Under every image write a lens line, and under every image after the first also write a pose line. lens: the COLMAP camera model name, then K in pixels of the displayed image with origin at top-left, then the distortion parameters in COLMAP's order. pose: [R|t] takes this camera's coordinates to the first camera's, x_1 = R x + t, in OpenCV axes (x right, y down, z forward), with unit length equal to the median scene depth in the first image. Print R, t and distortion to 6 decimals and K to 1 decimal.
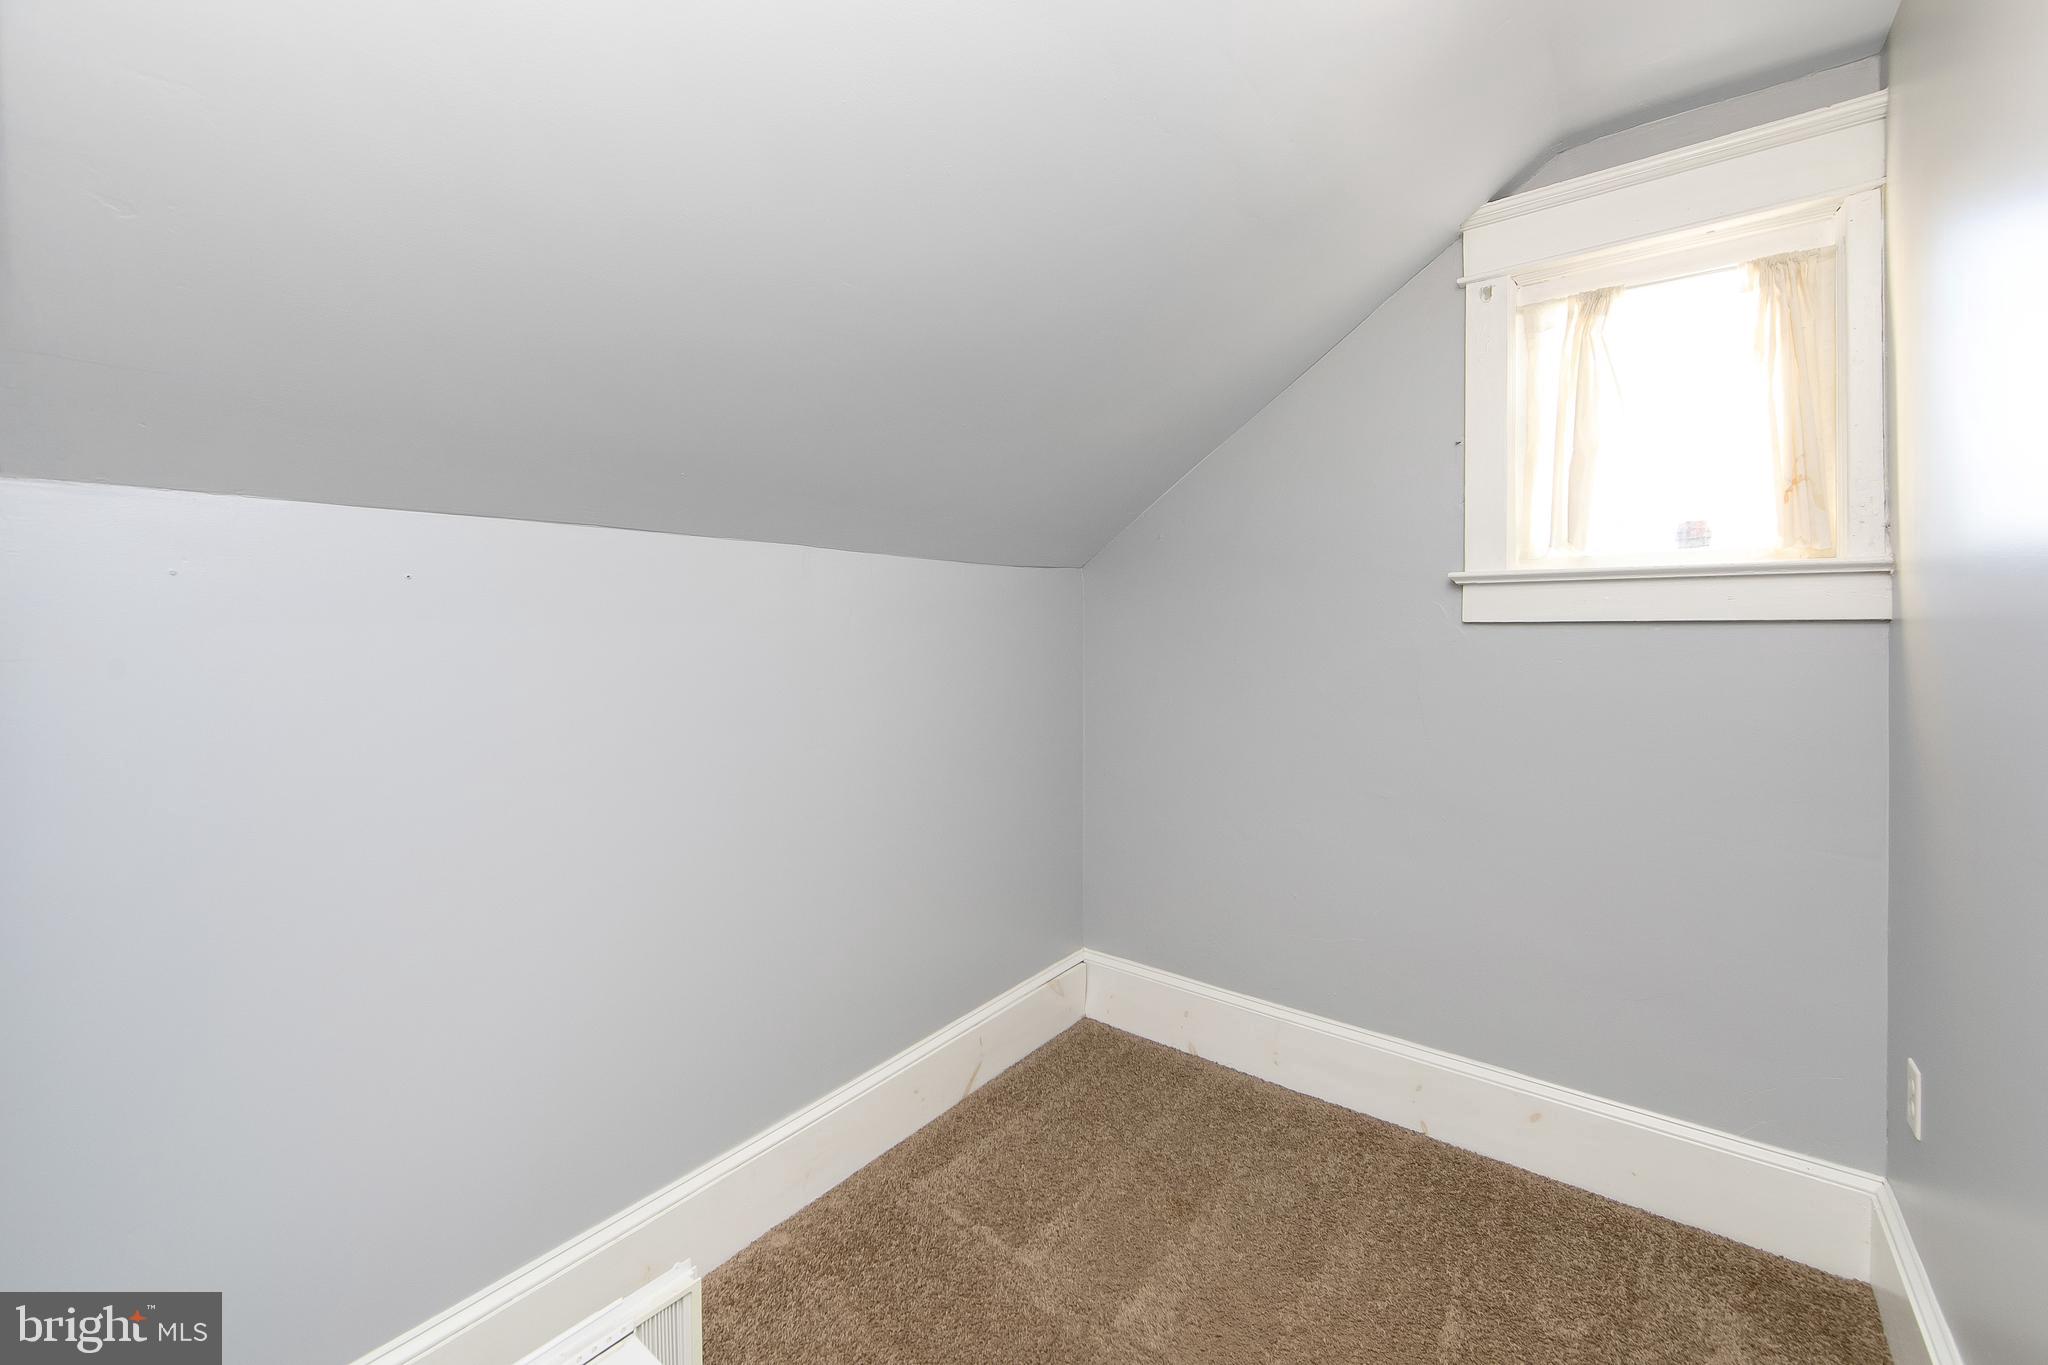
lens RADIAL K [[827.0, 0, 1024.3], [0, 827.0, 634.8], [0, 0, 1]] dist [0.000322, -0.000079]
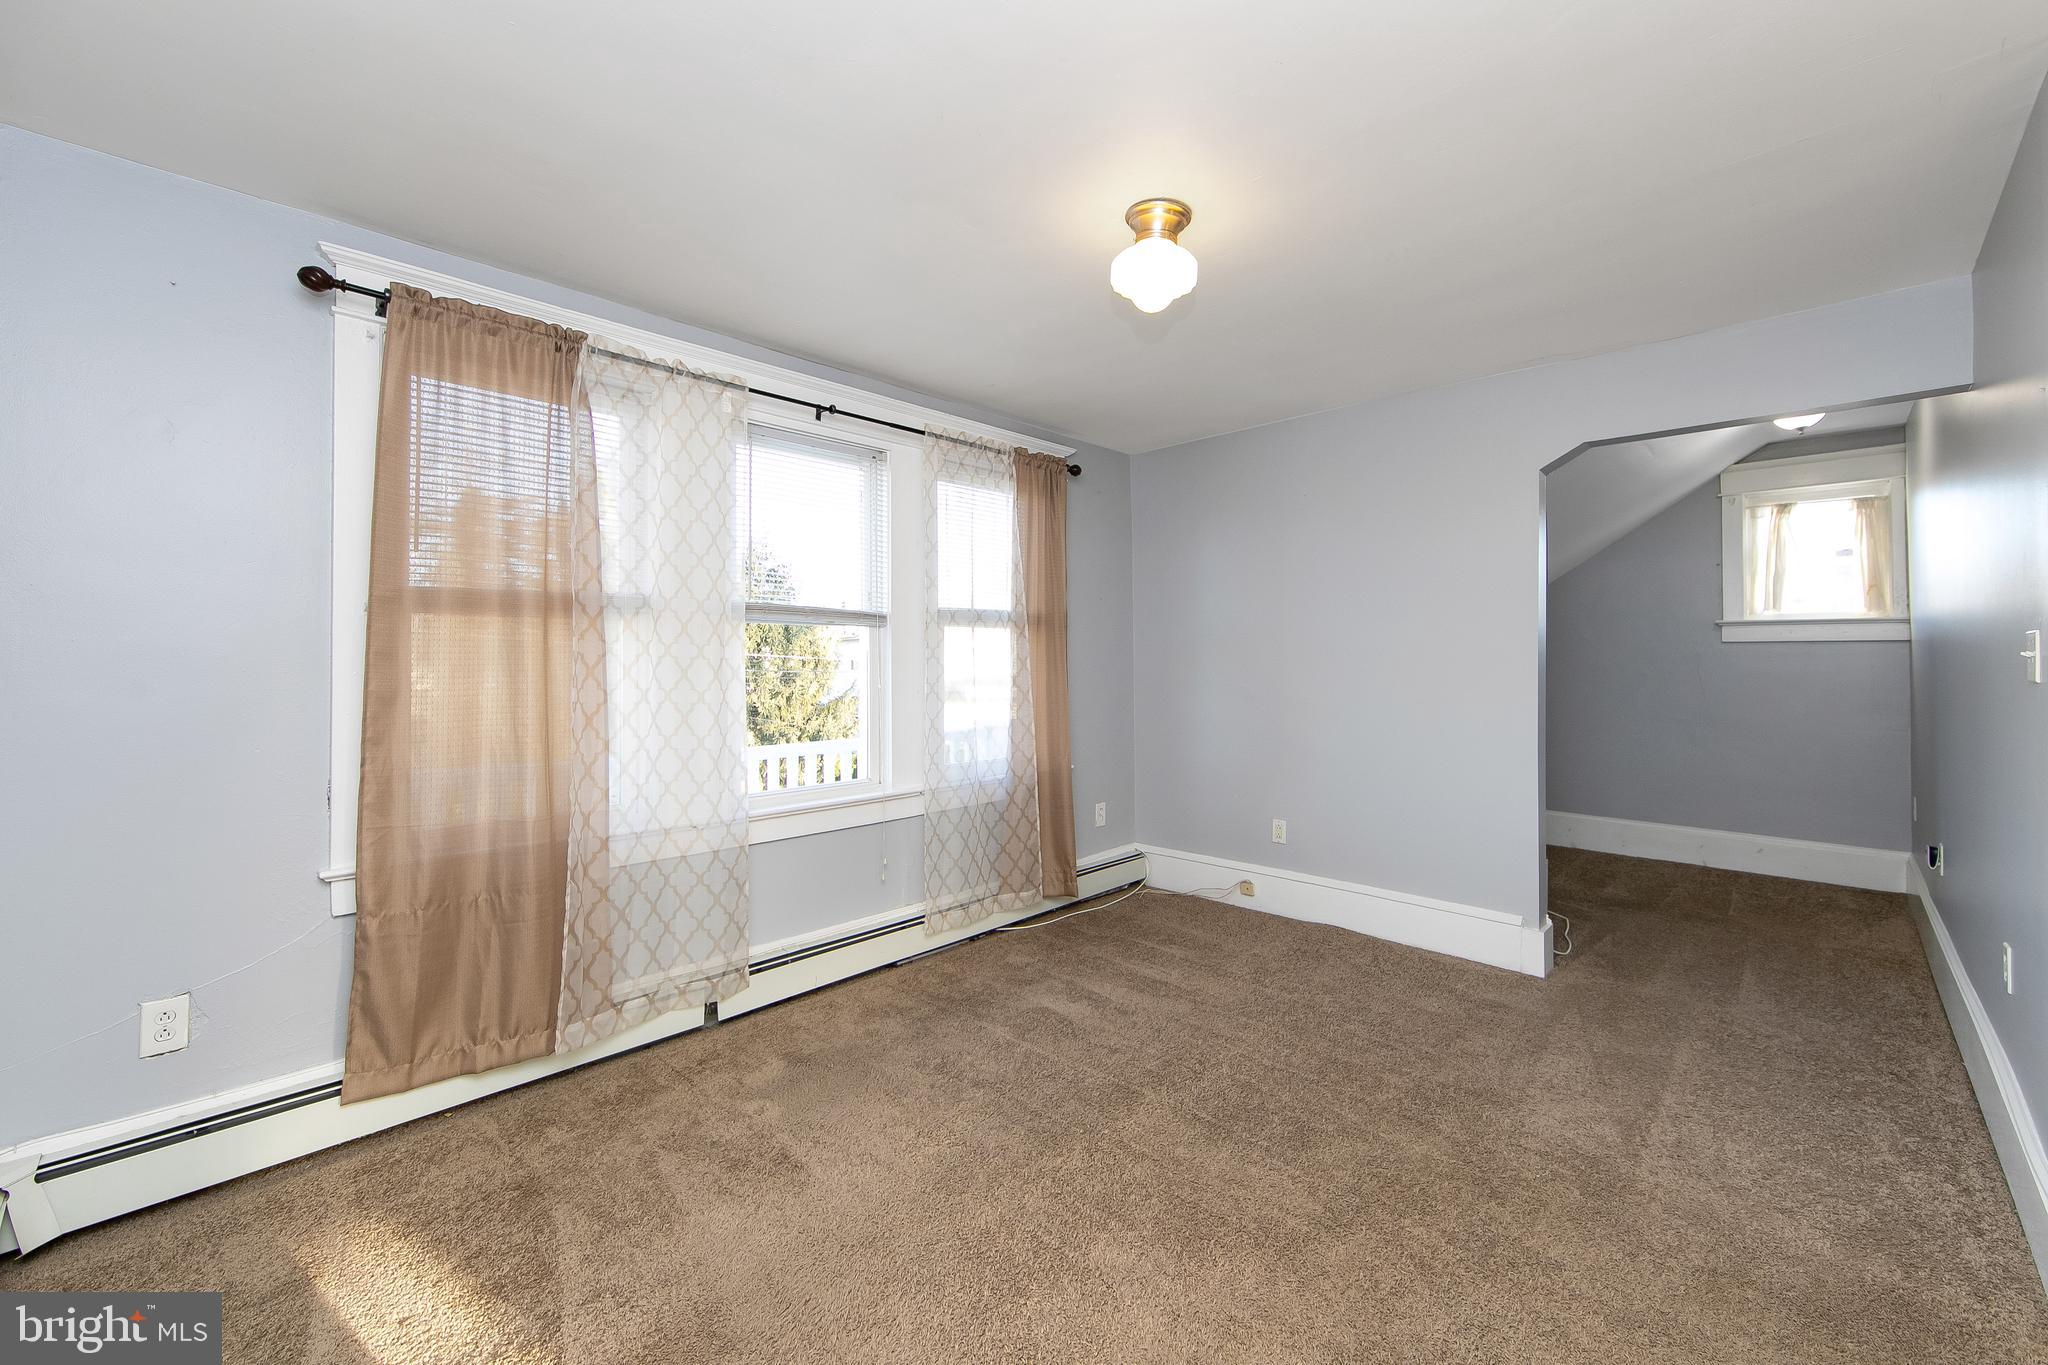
lens RADIAL K [[818.7, 0, 1032.3], [0, 818.7, 654.0], [0, 0, 1]] dist [-0.002437, -0.000380]
pose [[0.994193, -0.003999, -0.107535, -1.225547], [0.003103, 0.999959, -0.008499, 0.033930], [0.107565, 0.008116, 0.994165, -1.585852]]
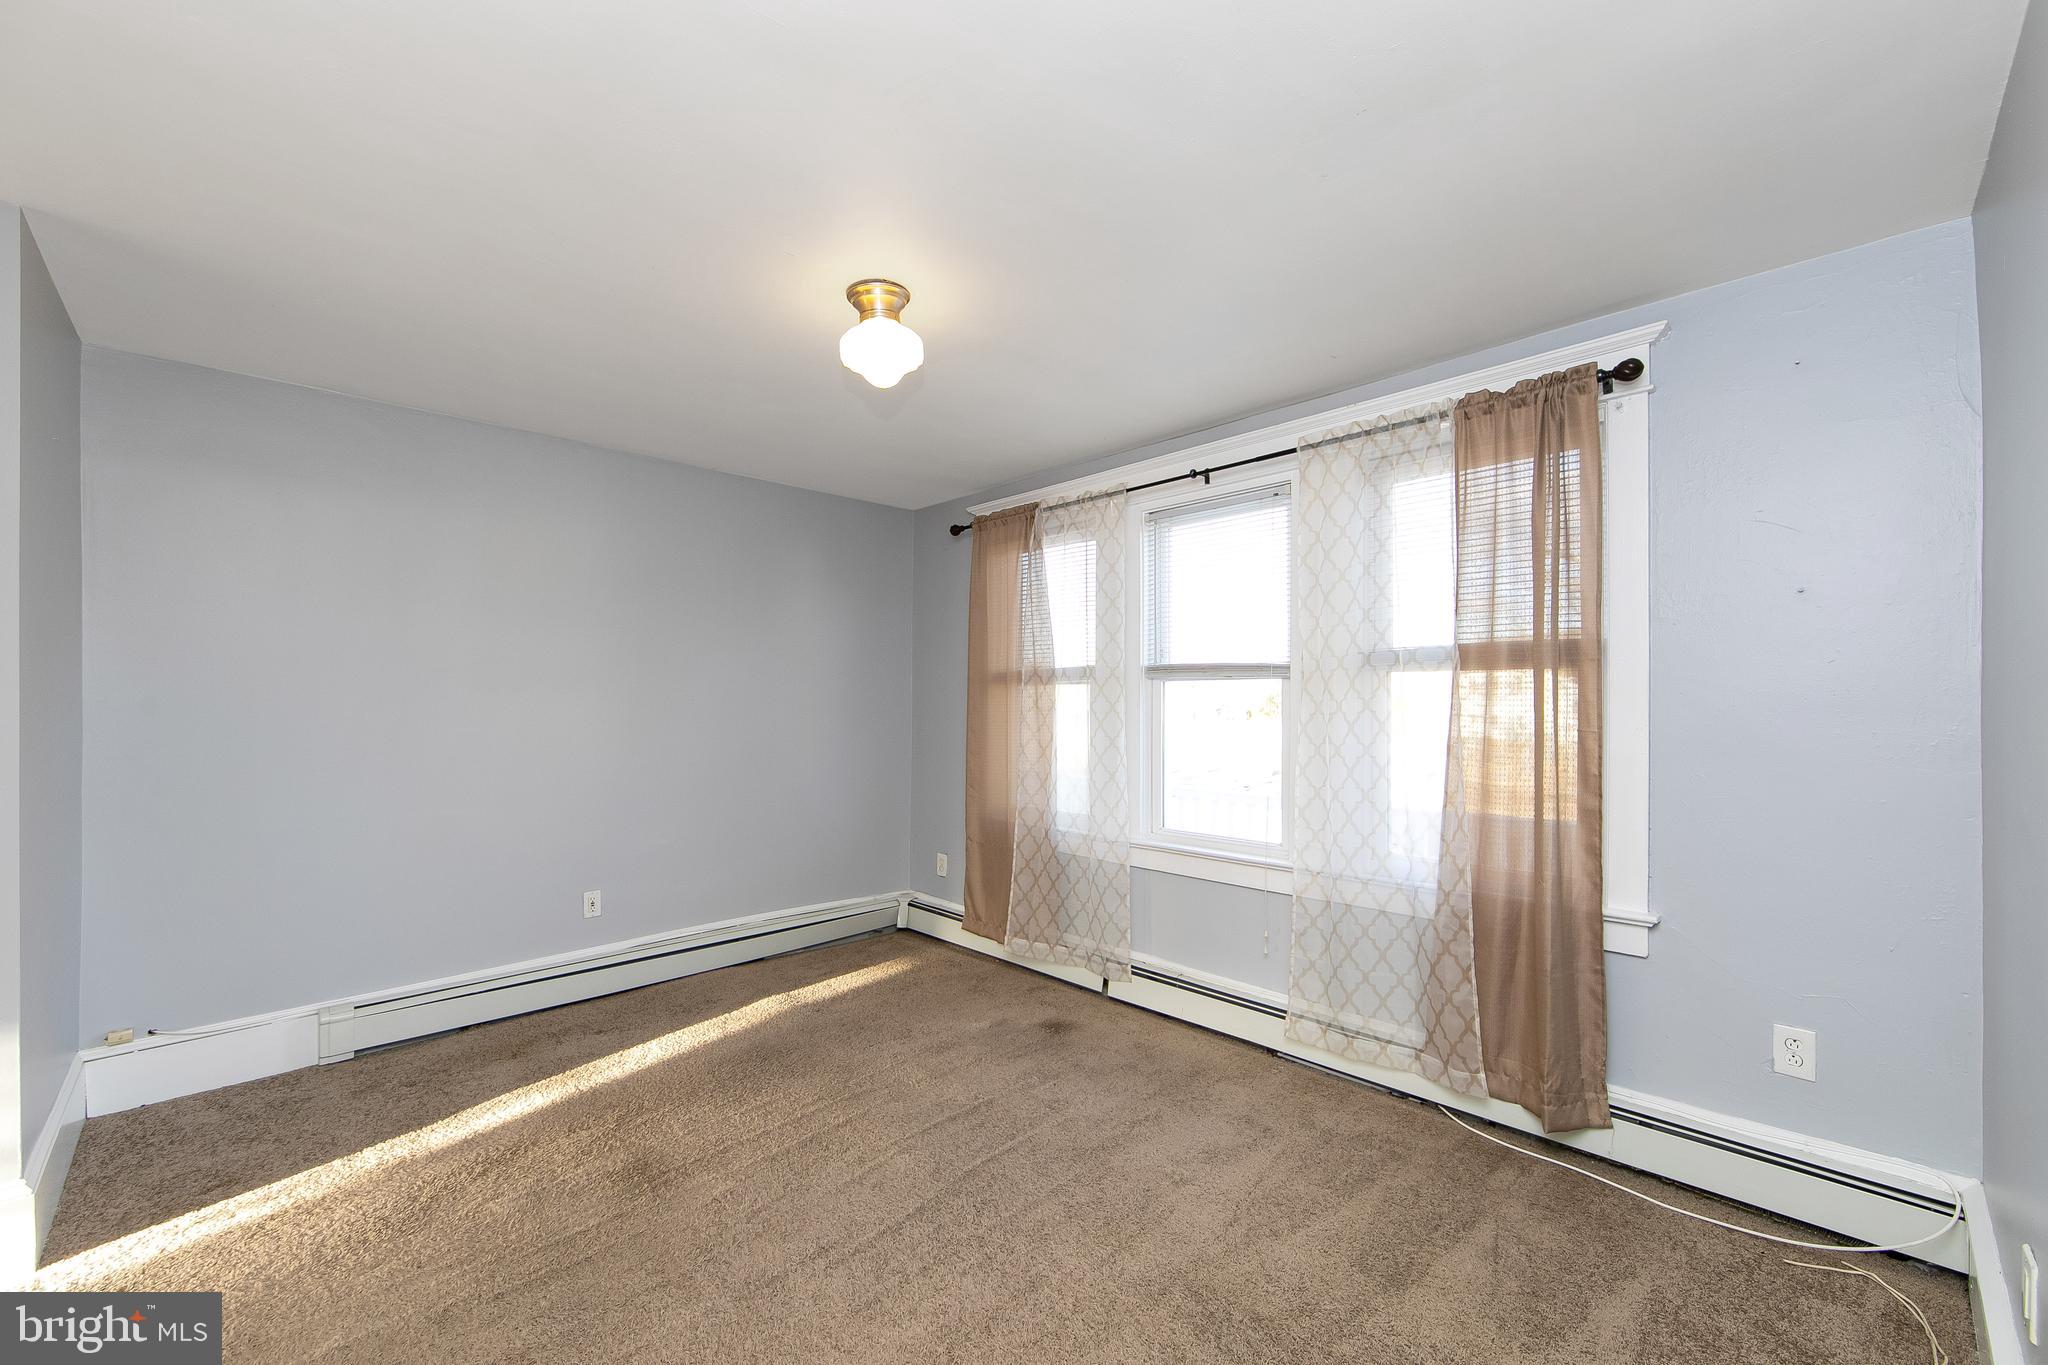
lens RADIAL K [[820.5, 0, 1023.2], [0, 820.5, 707.7], [0, 0, 1]] dist [0.000107, -0.000070]
pose [[-0.139991, 0.000914, -0.990152, 1.424142], [-0.005300, 0.999985, 0.001672, -0.007884], [0.990139, 0.005482, -0.139984, 1.743021]]
